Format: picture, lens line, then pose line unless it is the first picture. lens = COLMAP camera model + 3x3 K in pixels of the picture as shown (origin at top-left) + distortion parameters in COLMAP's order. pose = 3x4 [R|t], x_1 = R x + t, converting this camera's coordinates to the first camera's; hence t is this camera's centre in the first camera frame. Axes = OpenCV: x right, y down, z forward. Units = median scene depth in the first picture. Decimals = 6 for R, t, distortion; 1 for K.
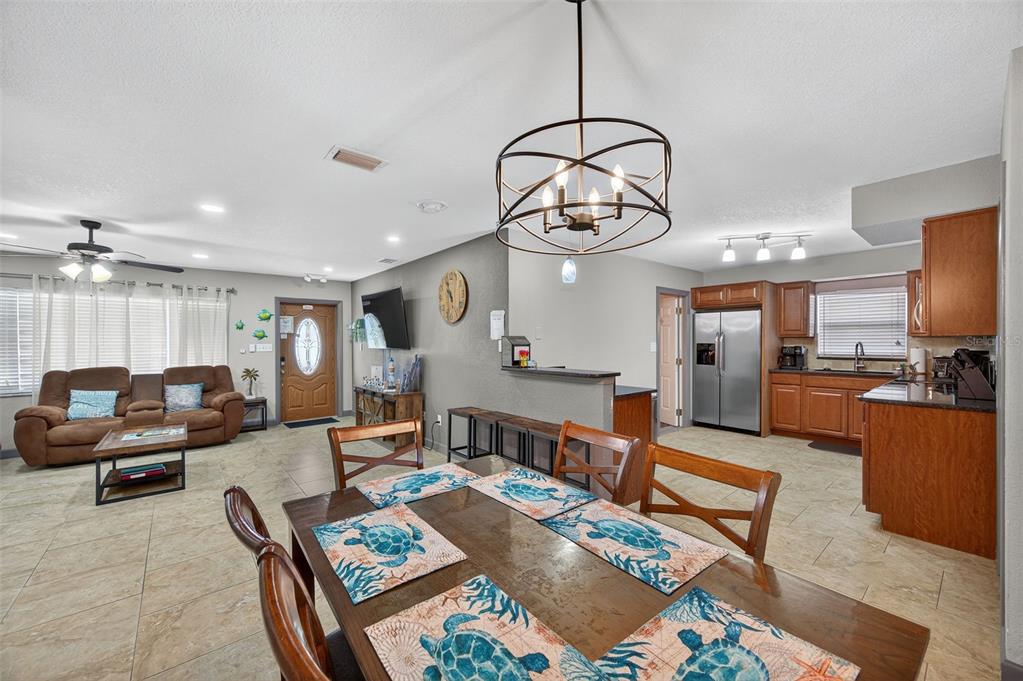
lens RADIAL K [[396.4, 0, 511.2], [0, 396.4, 341.6], [0, 0, 1]] dist [0.002670, -0.000585]
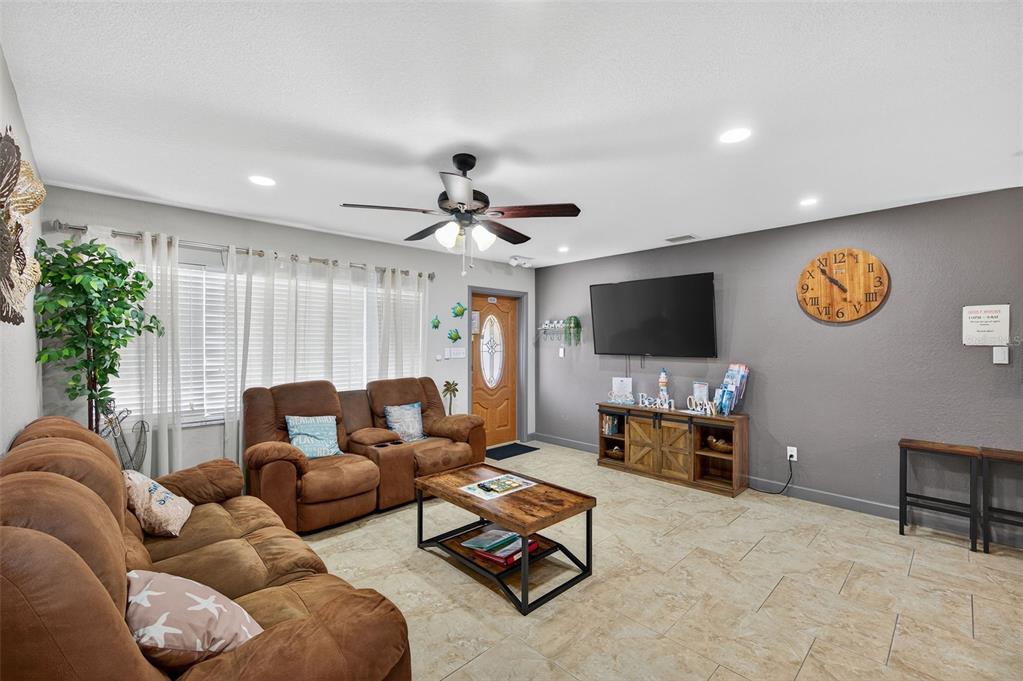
lens RADIAL K [[435.9, 0, 519.3], [0, 435.9, 343.9], [0, 0, 1]] dist [-0.000515, -0.000003]
pose [[0.997875, 0.005125, 0.064955, -0.688798], [-0.005434, 0.999975, 0.004583, -0.007522], [-0.064929, -0.004926, 0.997878, 0.204575]]
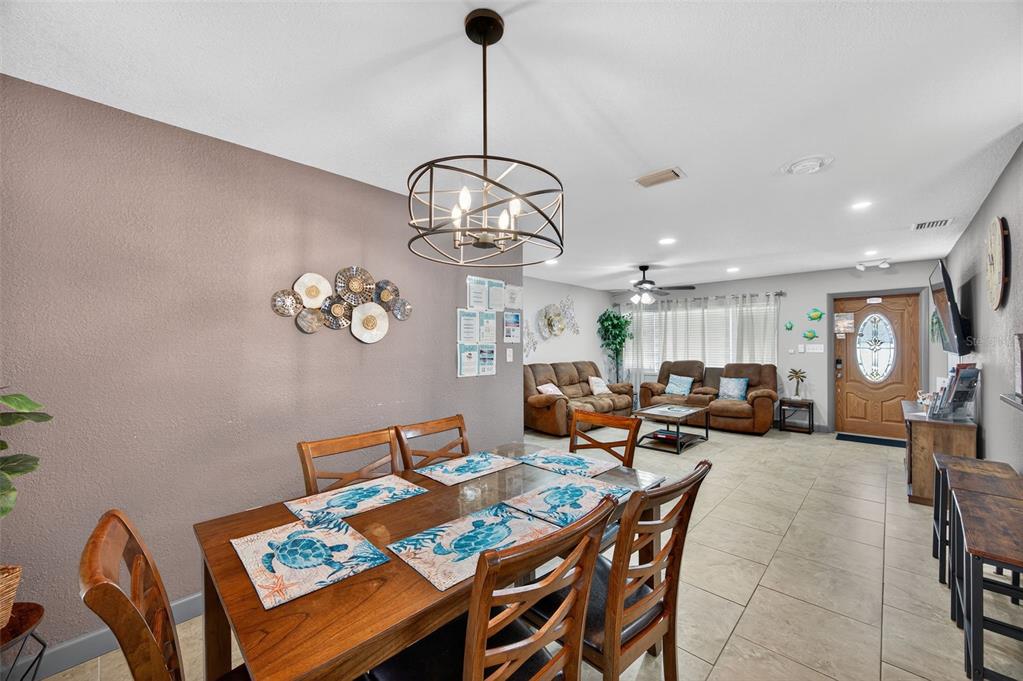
lens RADIAL K [[396.4, 0, 516.8], [0, 396.4, 342.4], [0, 0, 1]] dist [0.002670, -0.000585]
pose [[0.114990, 0.000919, -0.993366, 0.297688], [0.003573, 0.999993, 0.001339, -0.004183], [0.993360, -0.003703, 0.114986, 0.220664]]
